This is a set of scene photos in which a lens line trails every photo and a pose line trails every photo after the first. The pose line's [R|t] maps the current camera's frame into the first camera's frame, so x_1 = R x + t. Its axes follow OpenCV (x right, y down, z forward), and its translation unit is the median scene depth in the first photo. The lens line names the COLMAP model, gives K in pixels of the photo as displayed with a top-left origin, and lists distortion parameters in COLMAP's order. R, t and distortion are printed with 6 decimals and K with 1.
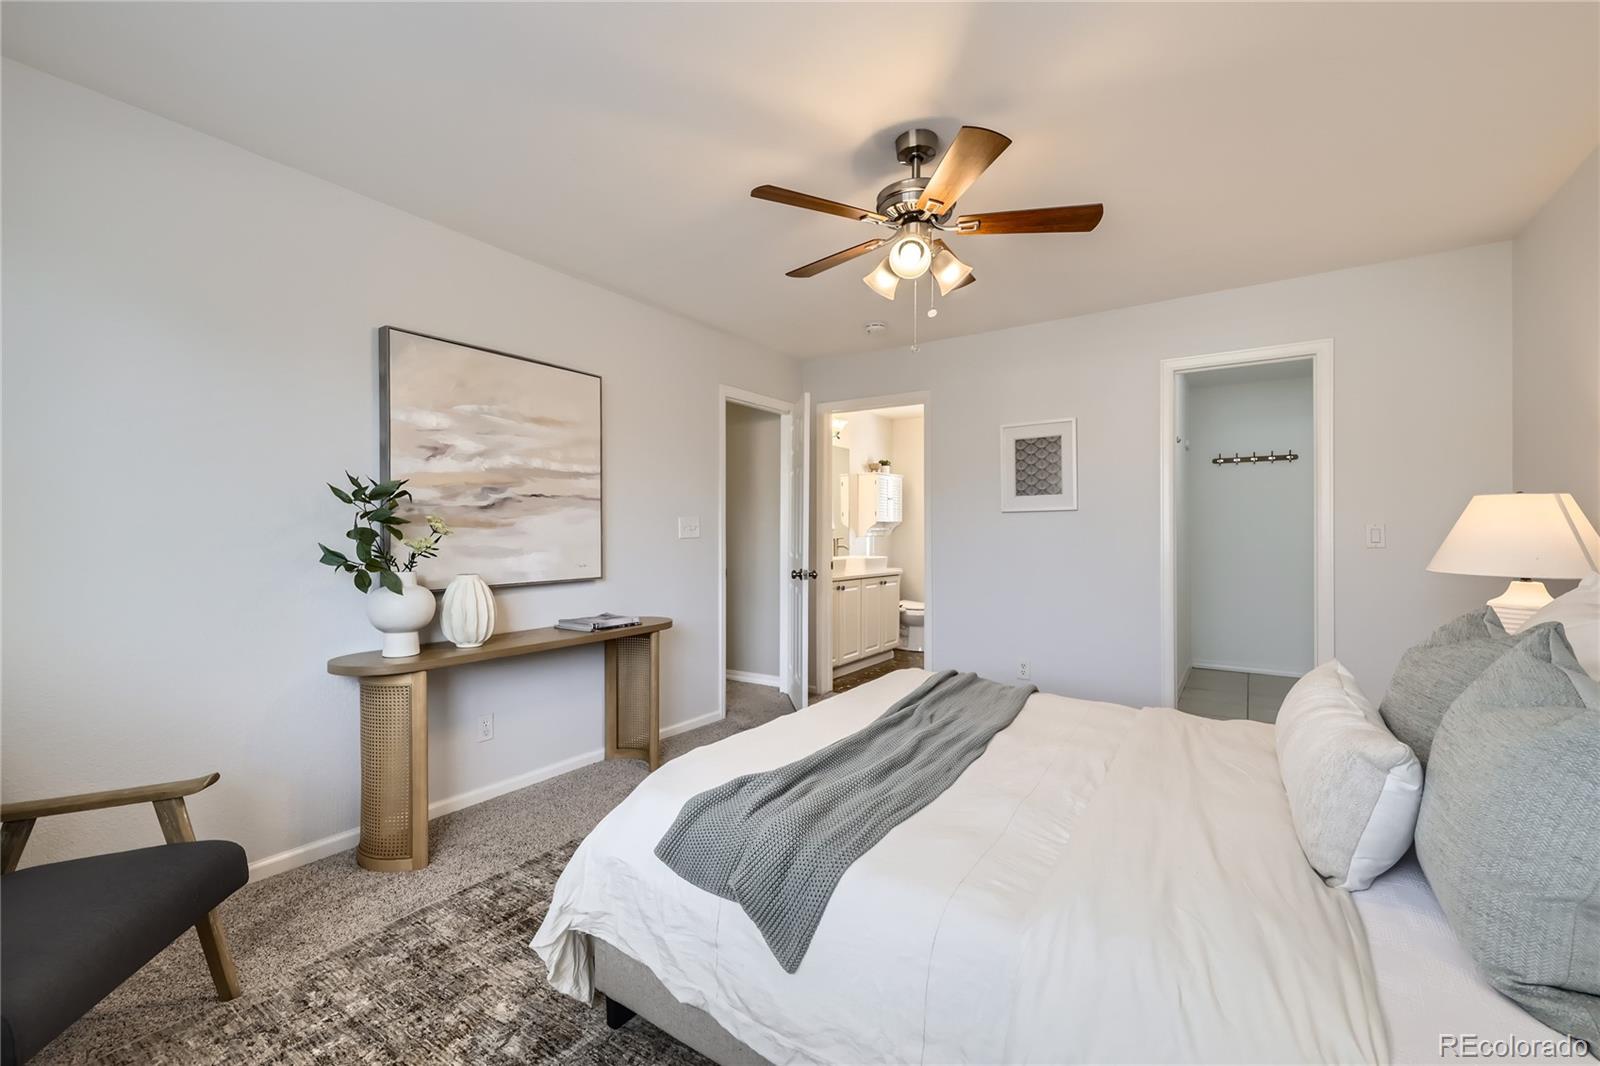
lens RADIAL K [[681.1, 0, 801.7], [0, 681.1, 531.4], [0, 0, 1]] dist [0.002329, -0.000021]
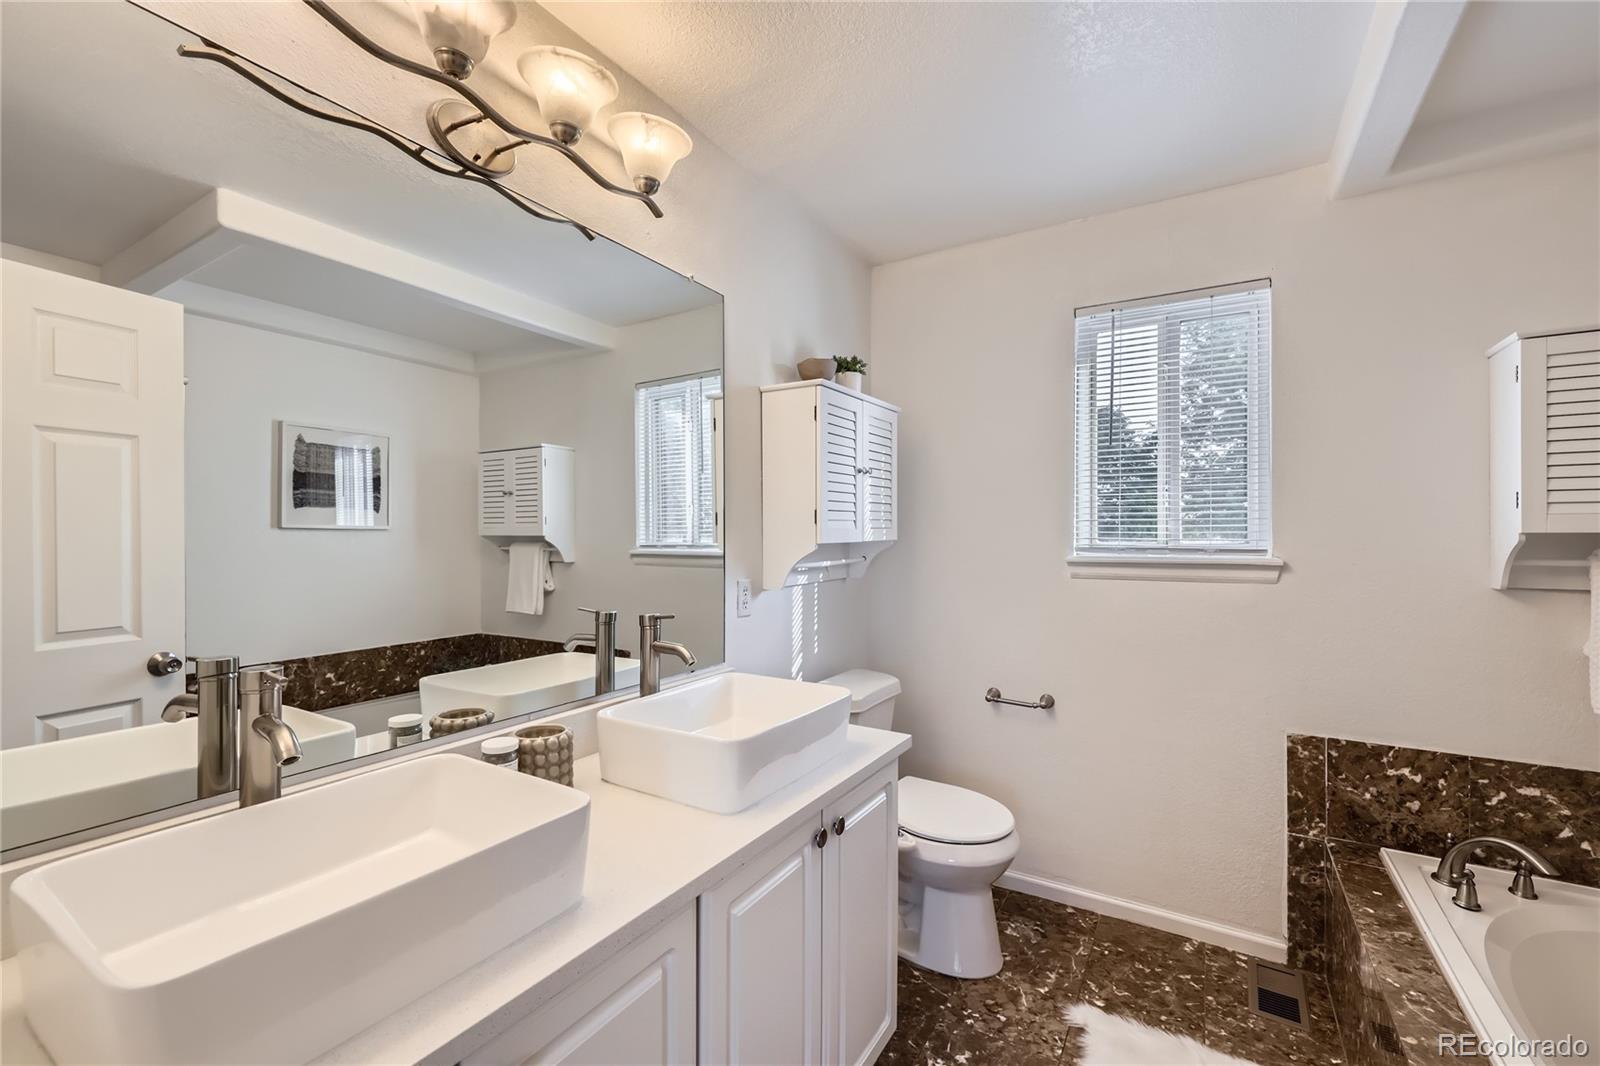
lens RADIAL K [[681.1, 0, 797.3], [0, 681.1, 533.0], [0, 0, 1]] dist [0.002329, -0.000021]
pose [[0.999191, -0.002300, 0.040159, 0.085915], [0.002444, 0.999991, -0.003551, -0.017070], [-0.040150, 0.003646, 0.999187, 0.685196]]
